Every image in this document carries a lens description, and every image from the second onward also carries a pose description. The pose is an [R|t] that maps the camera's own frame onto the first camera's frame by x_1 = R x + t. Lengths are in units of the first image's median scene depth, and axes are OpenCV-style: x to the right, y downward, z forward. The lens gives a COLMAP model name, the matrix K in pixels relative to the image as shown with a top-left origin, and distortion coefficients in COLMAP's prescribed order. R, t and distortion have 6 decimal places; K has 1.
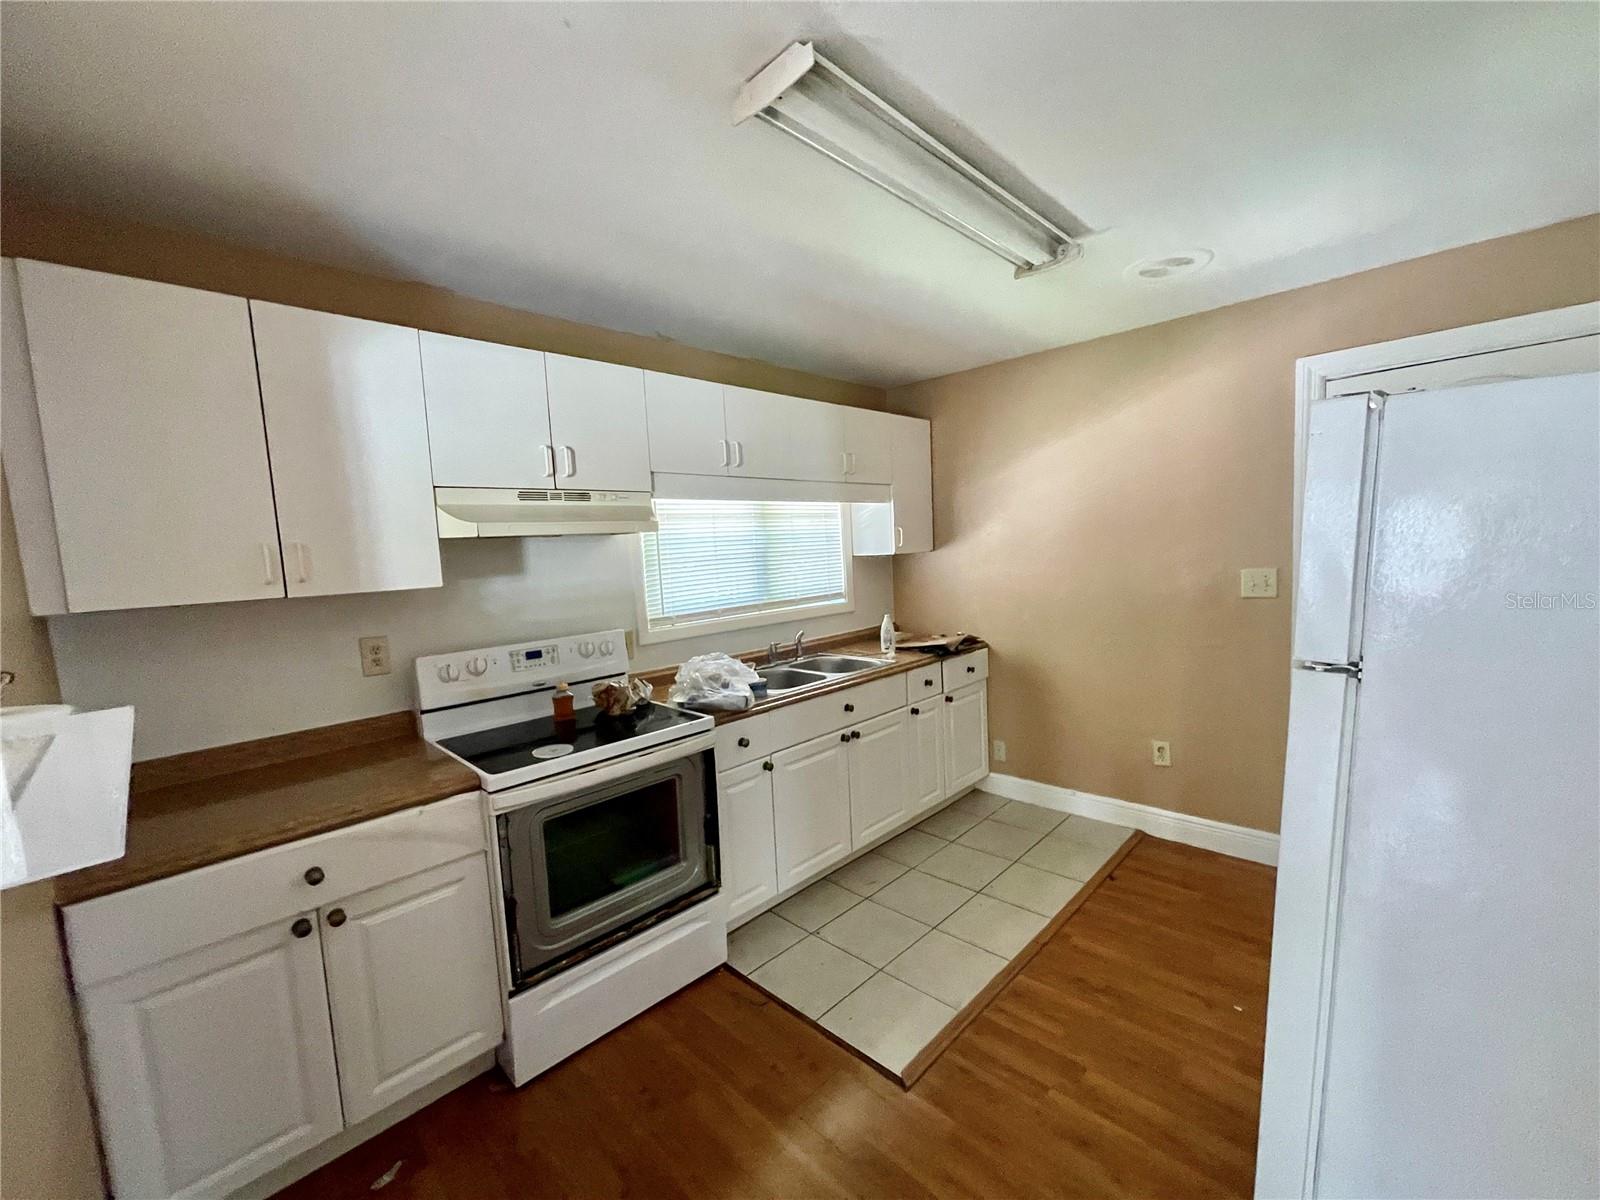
lens RADIAL K [[648.0, 0, 796.0], [0, 648.0, 604.0], [0, 0, 1]] dist [-0.001742, -0.000163]
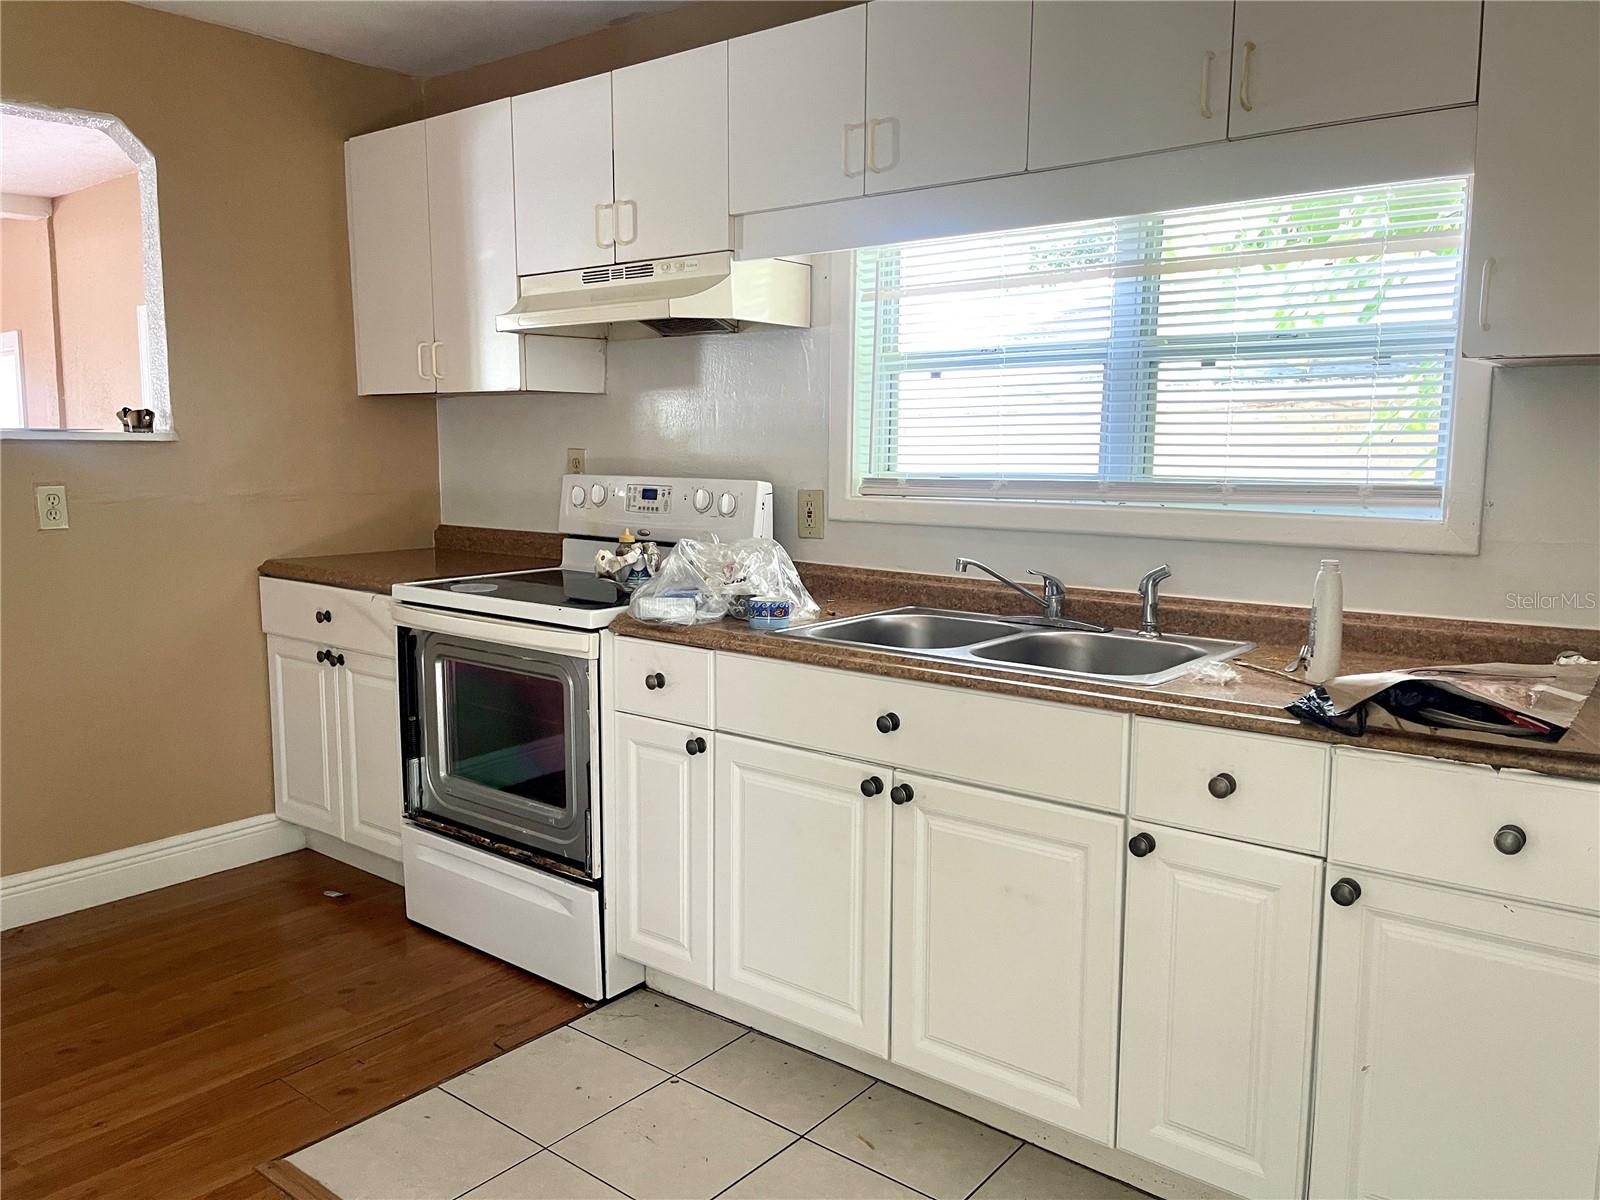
lens RADIAL K [[1212.4, 0, 800.0], [0, 1212.4, 600.0], [0, 0, 1]] dist [0.040643, -0.002382]
pose [[0.109998, 0.177048, -0.978036, 1.004144], [-0.102940, 0.980745, 0.165960, -0.051785], [0.988587, 0.082424, 0.126105, 1.006989]]
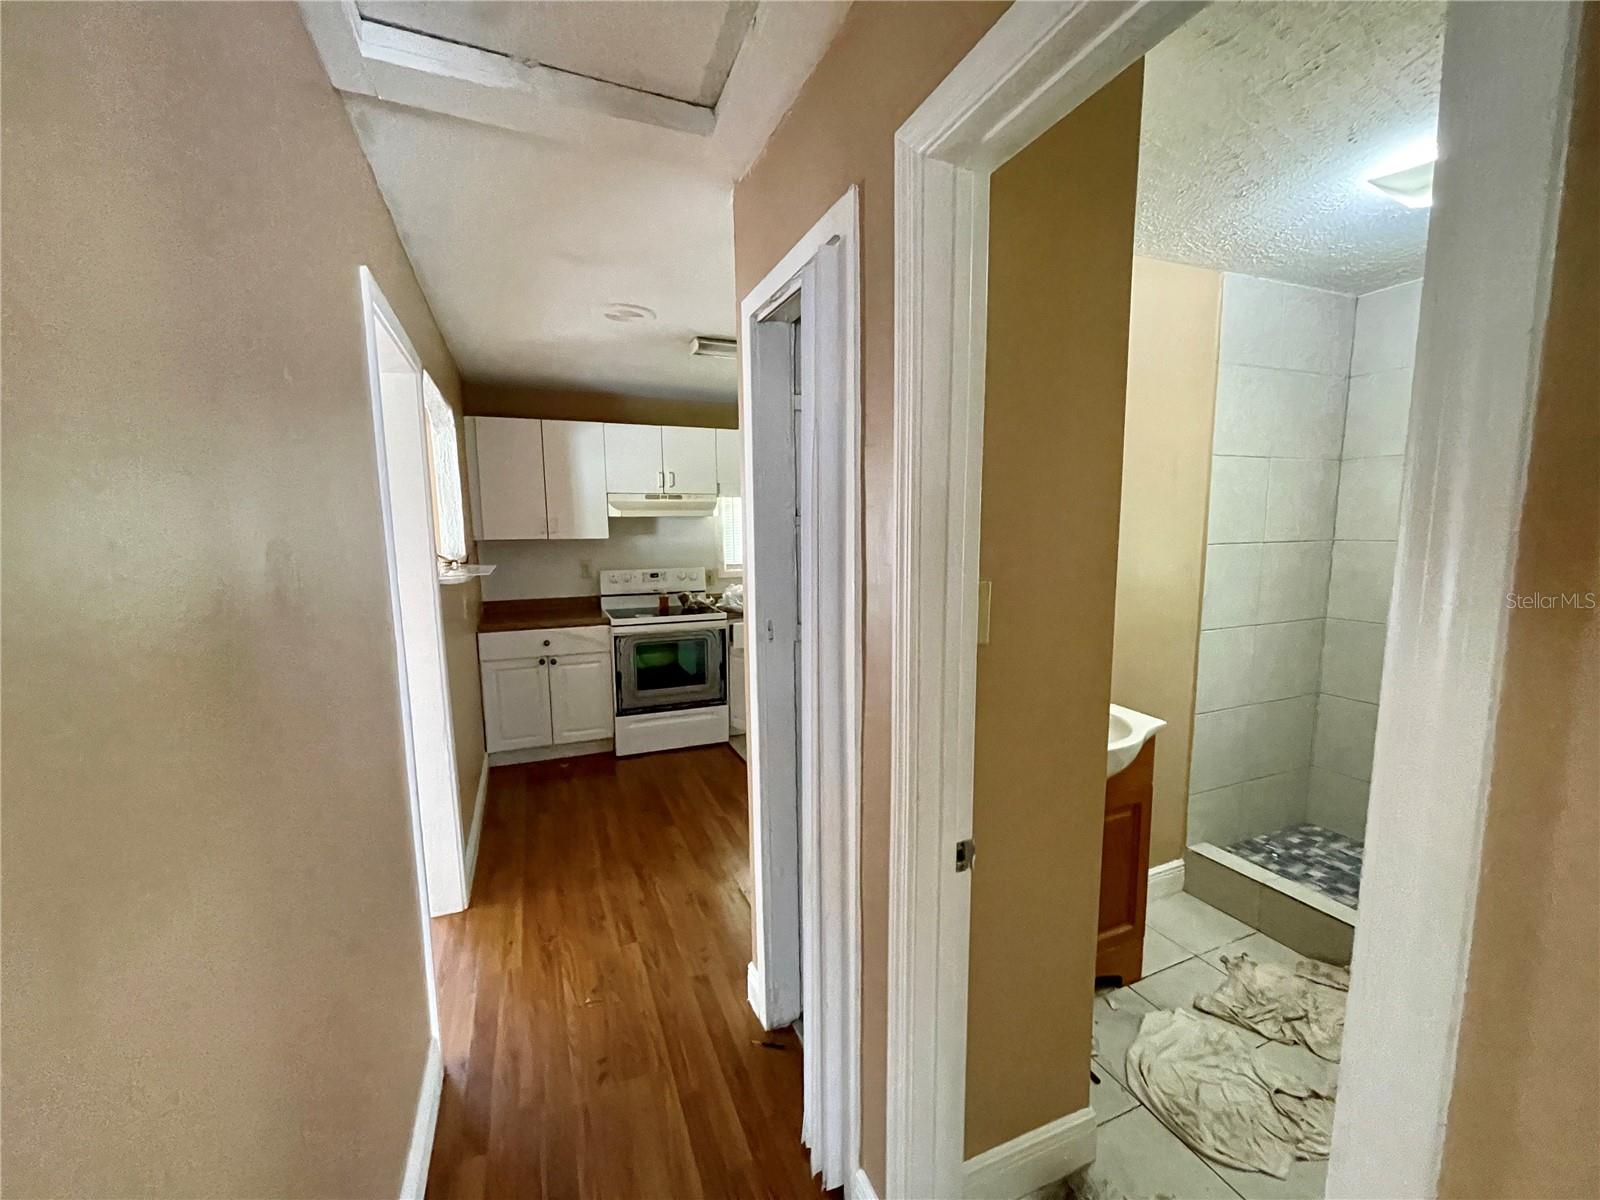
lens RADIAL K [[635.4, 0, 794.7], [0, 635.4, 603.8], [0, 0, 1]] dist [-0.000339, -0.000087]
pose [[0.921696, 0.088130, -0.377770, 0.746509], [-0.071670, 0.995773, 0.057439, 0.021520], [0.381235, -0.025867, 0.924116, -0.653892]]
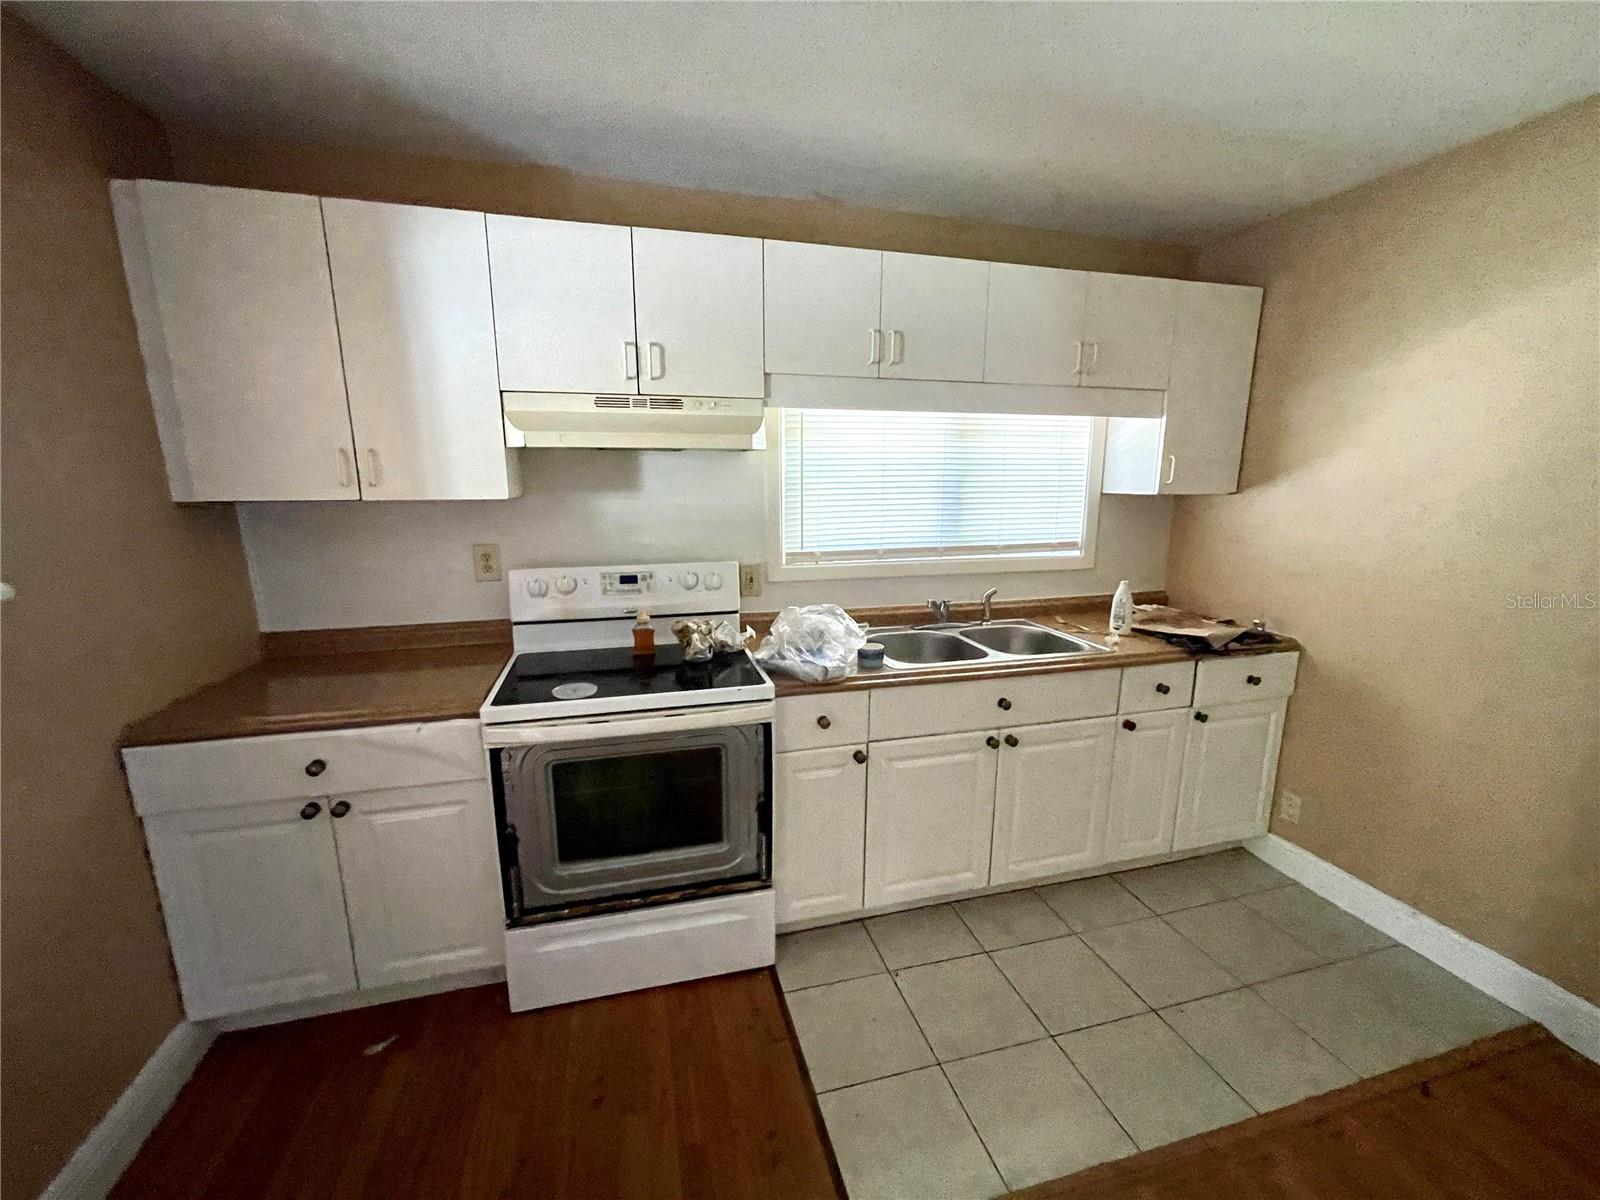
lens RADIAL K [[641.2, 0, 796.5], [0, 641.2, 604.3], [0, 0, 1]] dist [-0.003098, -0.000280]
pose [[0.864263, 0.147444, -0.480947, 0.252445], [-0.088473, 0.985730, 0.143209, -0.039733], [0.495199, -0.081219, 0.864975, 0.320626]]
